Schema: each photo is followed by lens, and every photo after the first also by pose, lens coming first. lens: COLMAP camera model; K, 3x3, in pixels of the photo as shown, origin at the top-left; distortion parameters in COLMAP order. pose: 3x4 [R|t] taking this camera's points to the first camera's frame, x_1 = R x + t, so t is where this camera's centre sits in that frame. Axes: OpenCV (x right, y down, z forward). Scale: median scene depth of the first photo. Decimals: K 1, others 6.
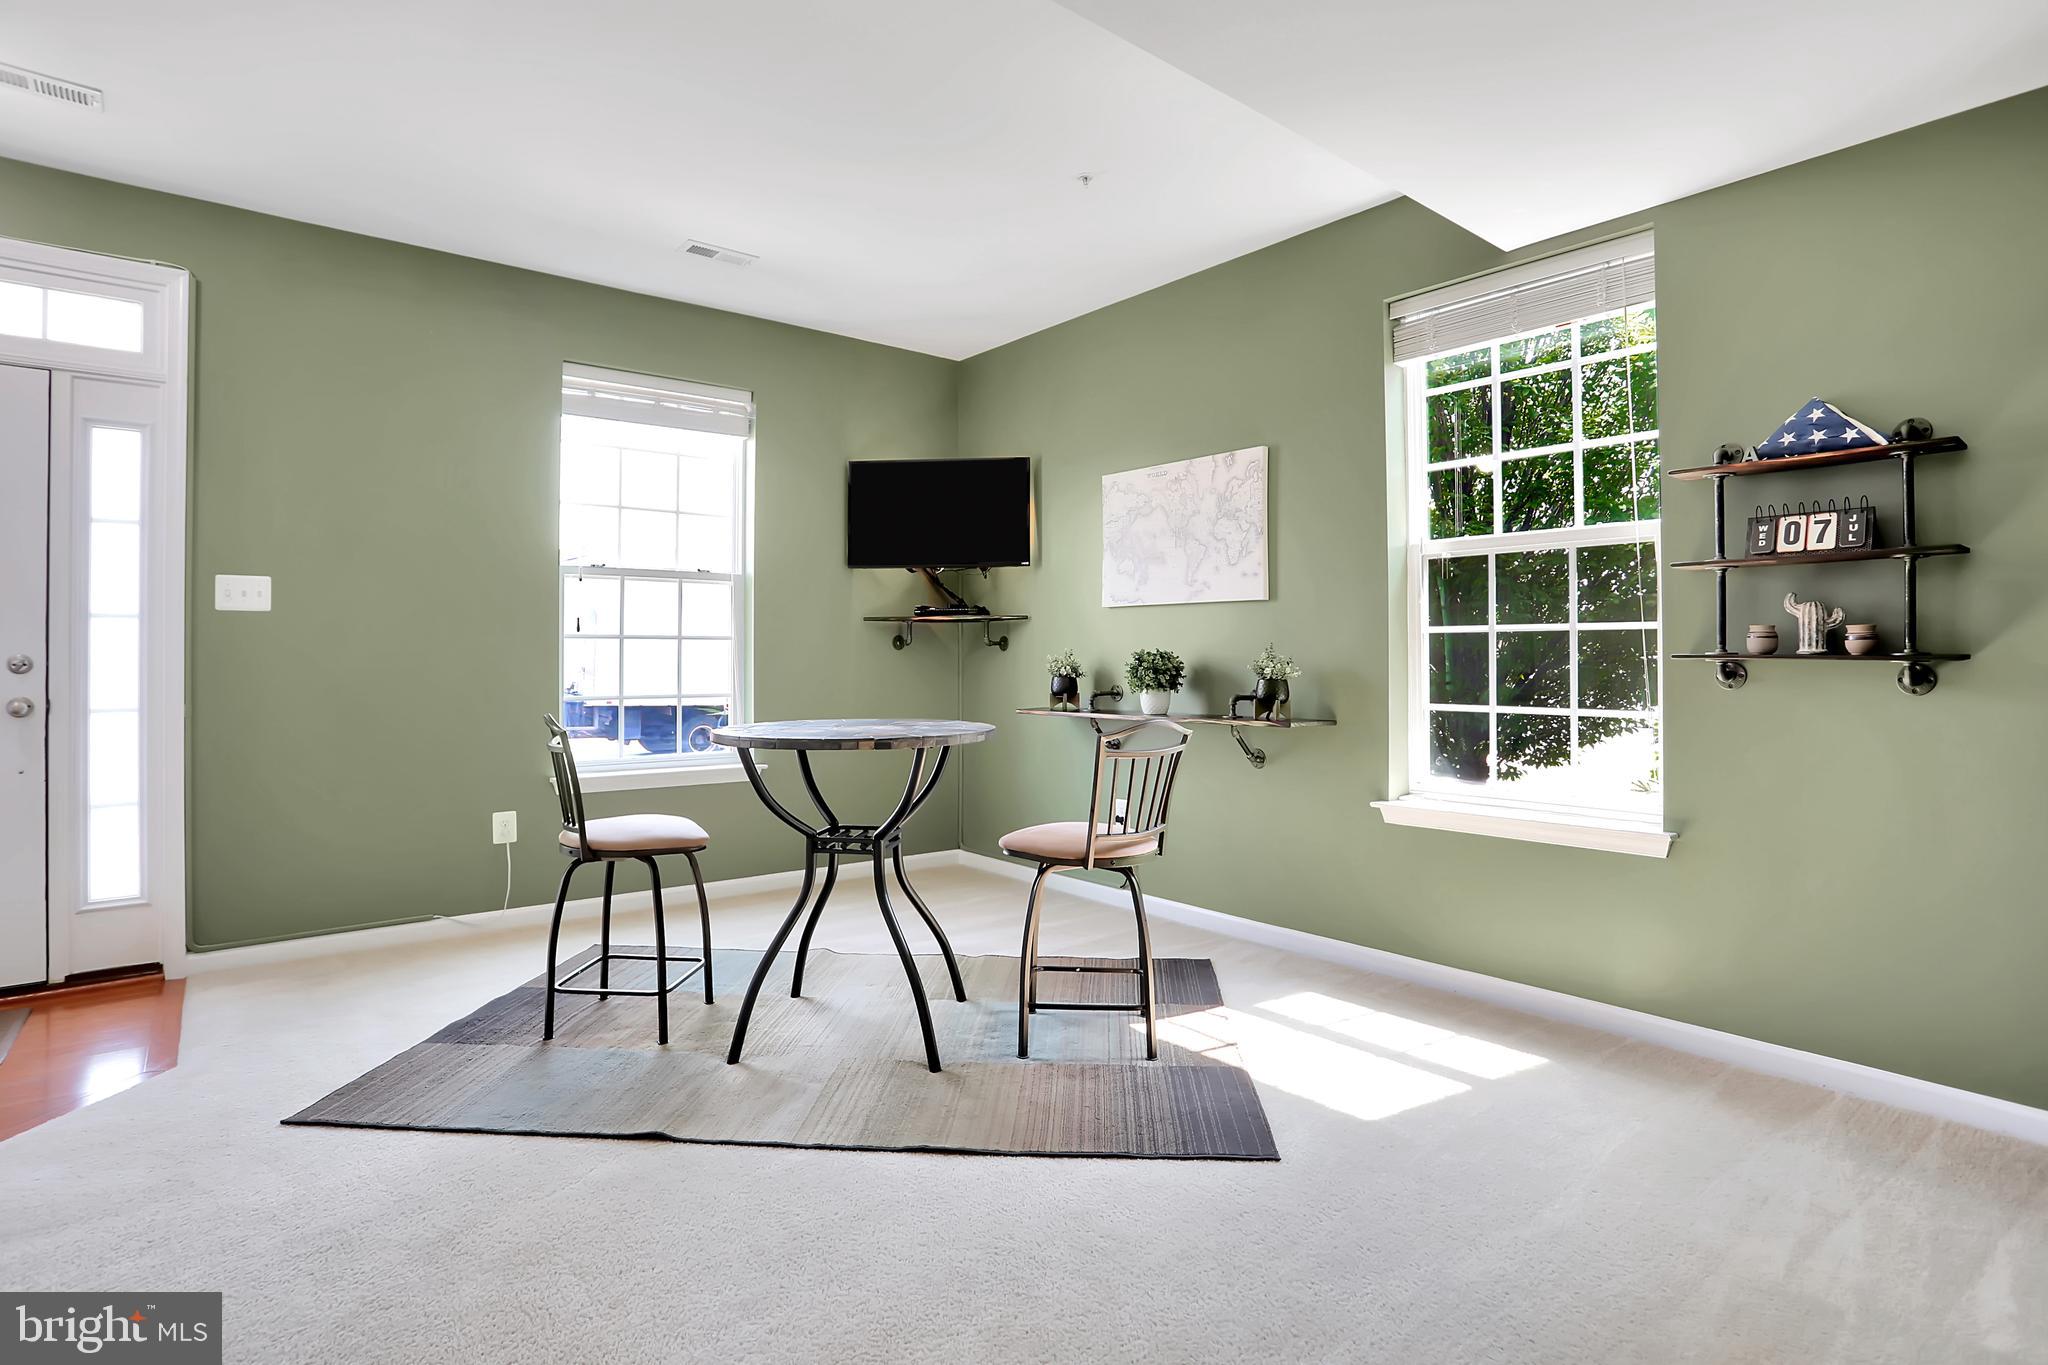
lens RADIAL K [[1015.8, 0, 1021.0], [0, 1015.8, 655.7], [0, 0, 1]] dist [-0.066257, 0.024914]
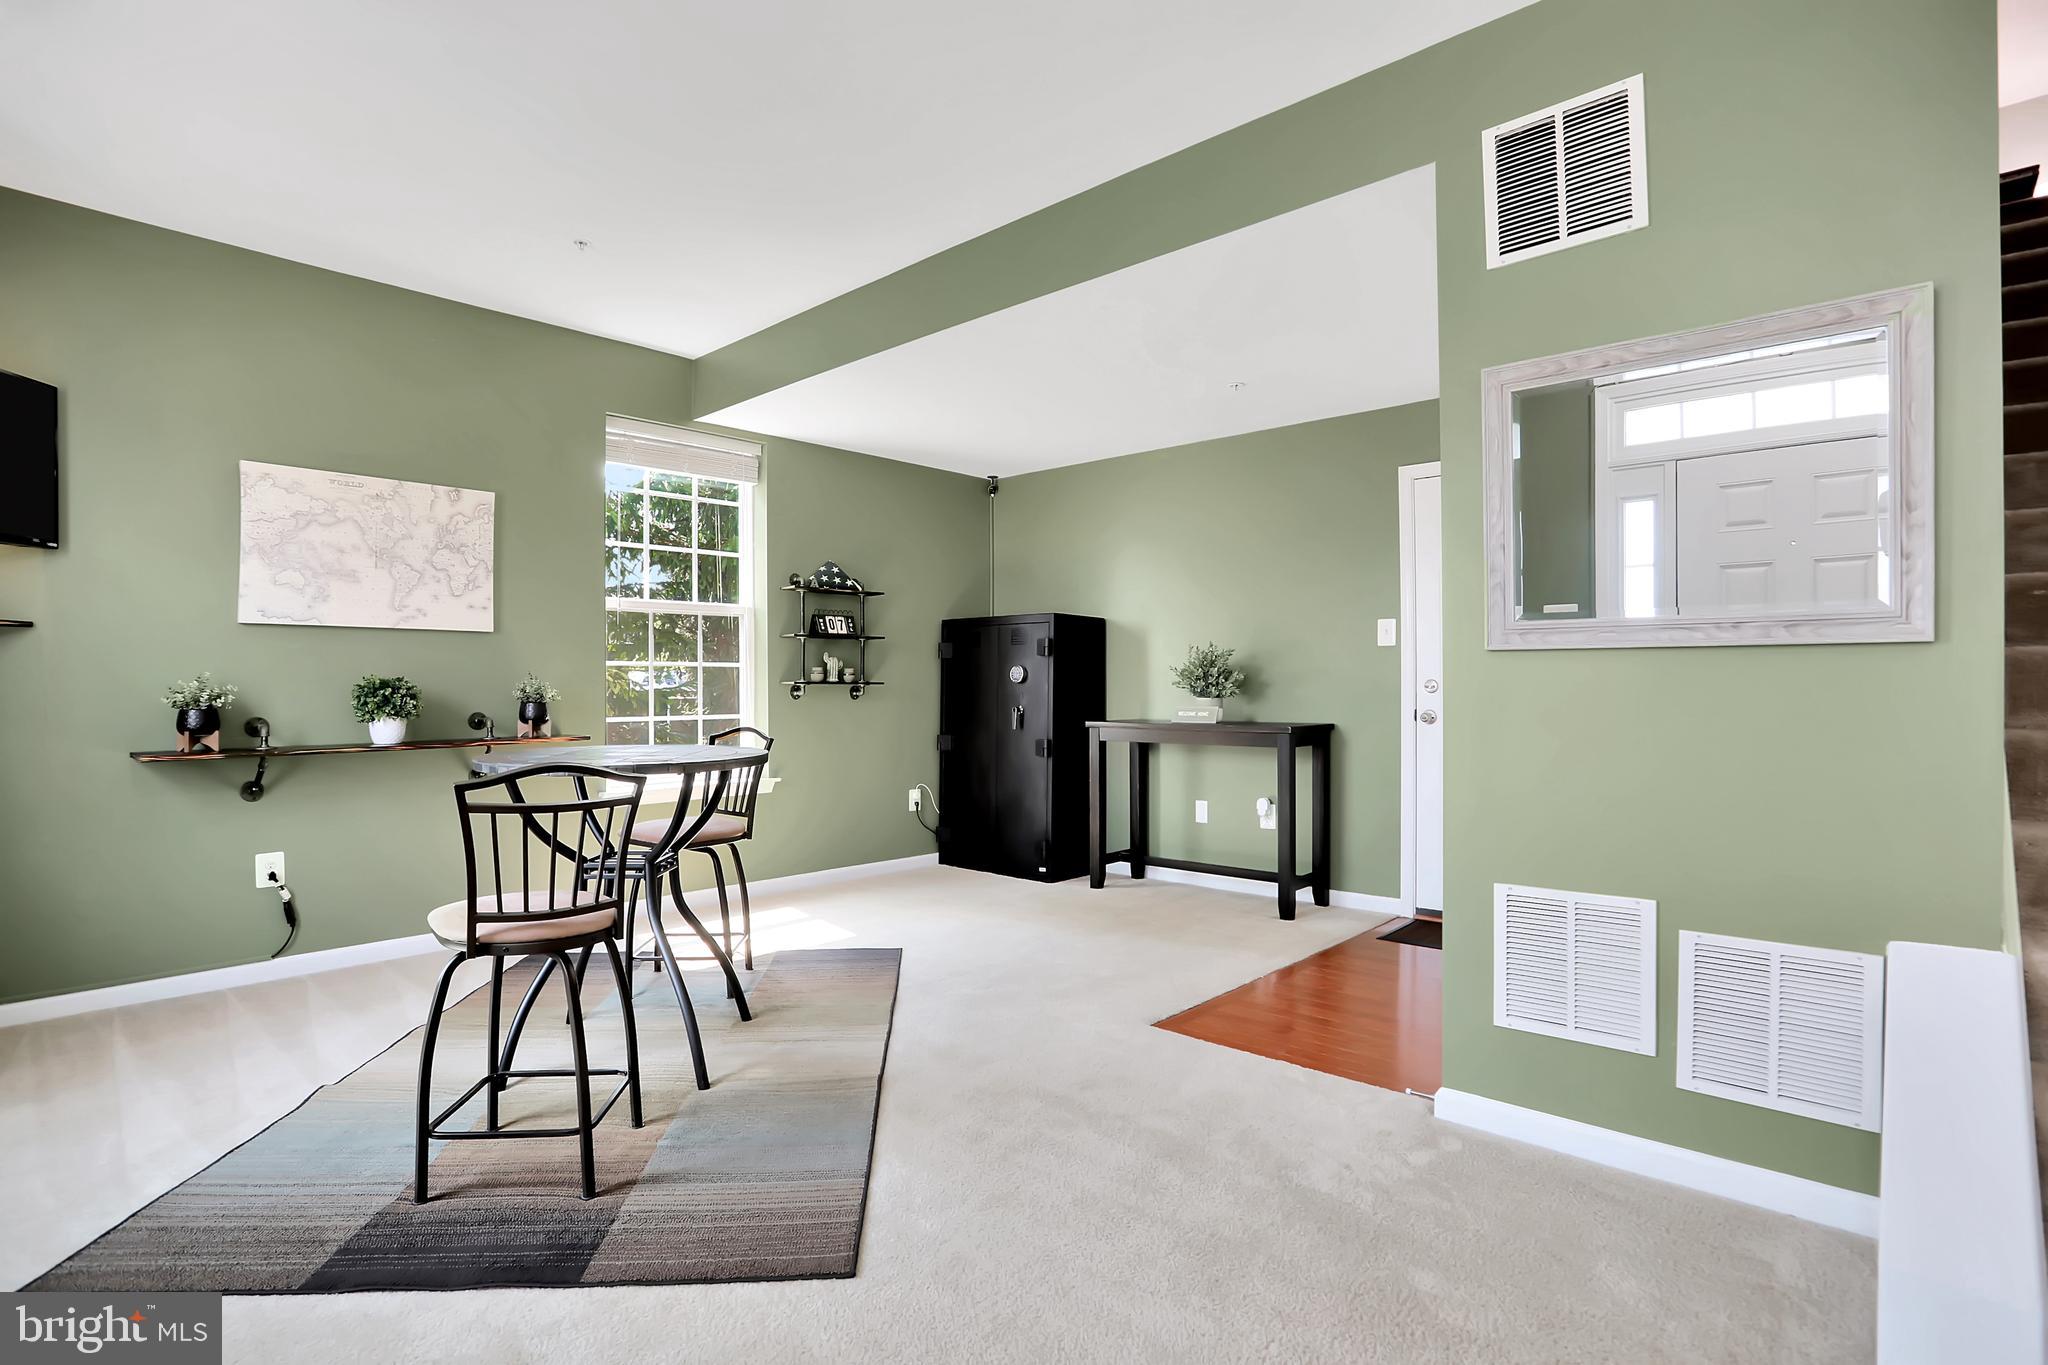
lens RADIAL K [[1015.8, 0, 1014.0], [0, 1015.8, 687.0], [0, 0, 1]] dist [-0.066257, 0.024914]
pose [[-0.124042, -0.002444, 0.992274, -0.881481], [0.000016, 0.999997, 0.002465, 0.002276], [-0.992277, 0.000322, -0.124041, 0.548902]]
